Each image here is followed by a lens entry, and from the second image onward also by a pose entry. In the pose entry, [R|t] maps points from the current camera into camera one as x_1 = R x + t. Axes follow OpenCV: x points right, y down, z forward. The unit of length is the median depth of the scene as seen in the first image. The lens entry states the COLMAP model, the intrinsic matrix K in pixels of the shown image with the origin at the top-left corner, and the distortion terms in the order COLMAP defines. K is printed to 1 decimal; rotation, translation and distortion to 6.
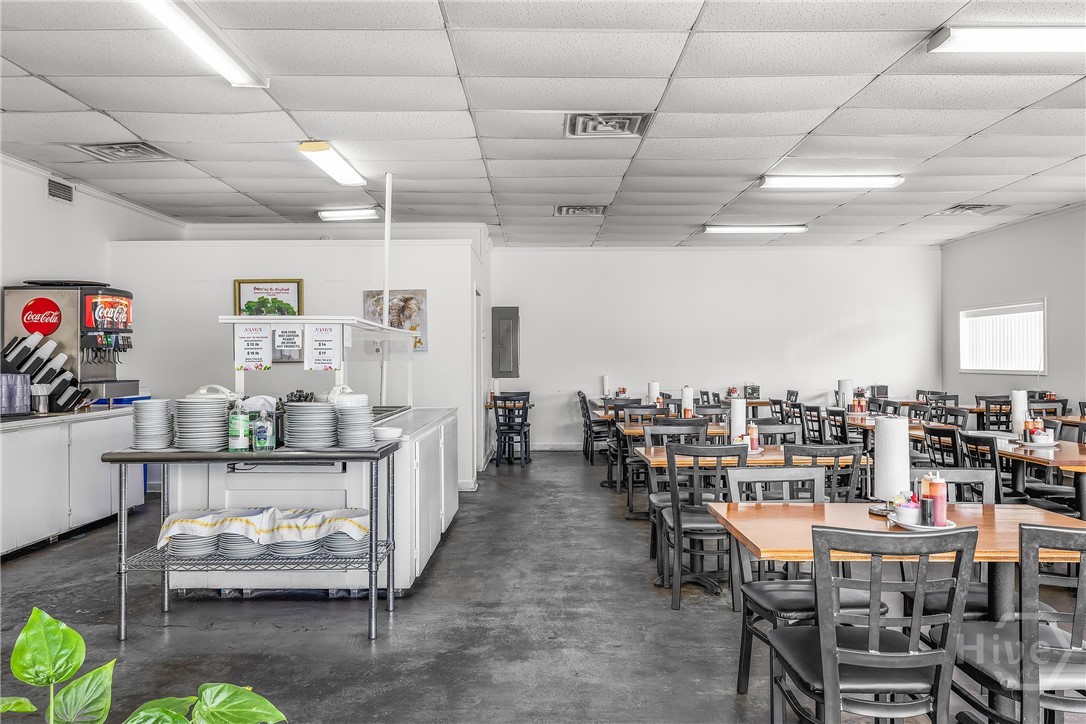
lens RADIAL K [[779.0, 0, 542.3], [0, 779.0, 360.4], [0, 0, 1]] dist [0.004665, 0.000212]
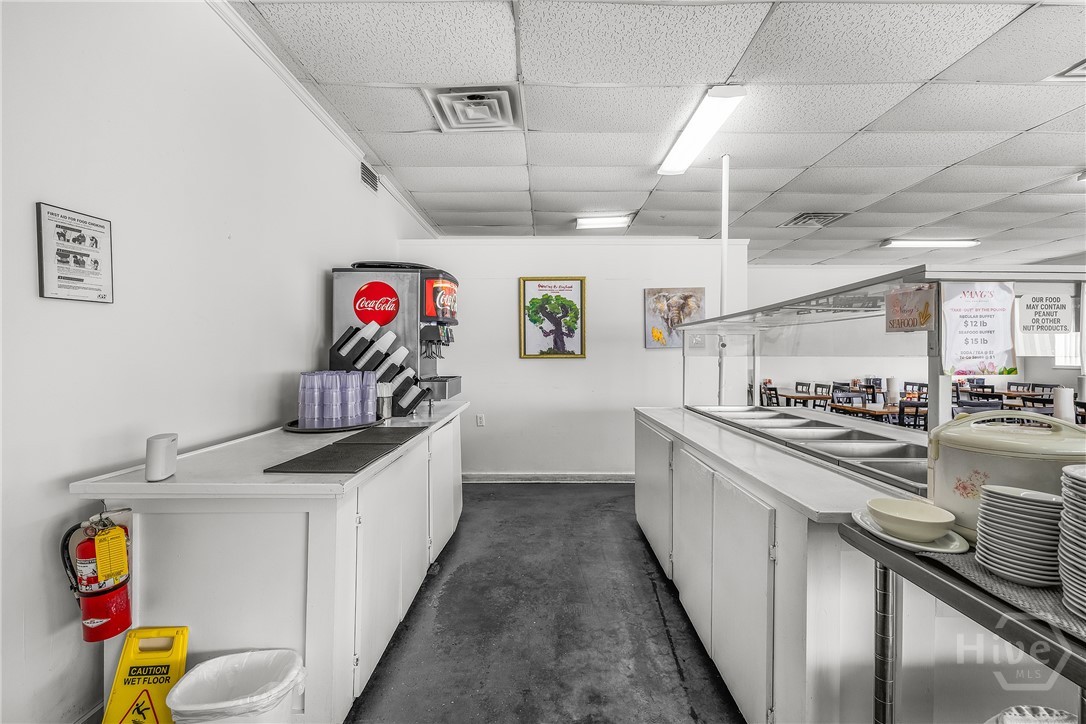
lens RADIAL K [[458.7, 0, 545.9], [0, 458.7, 360.0], [0, 0, 1]] dist [0.000706, -0.000252]
pose [[0.999968, 0.003977, 0.006887, -0.458032], [-0.004032, 0.999960, 0.007963, 0.001263], [-0.006855, -0.007990, 0.999945, 0.493566]]
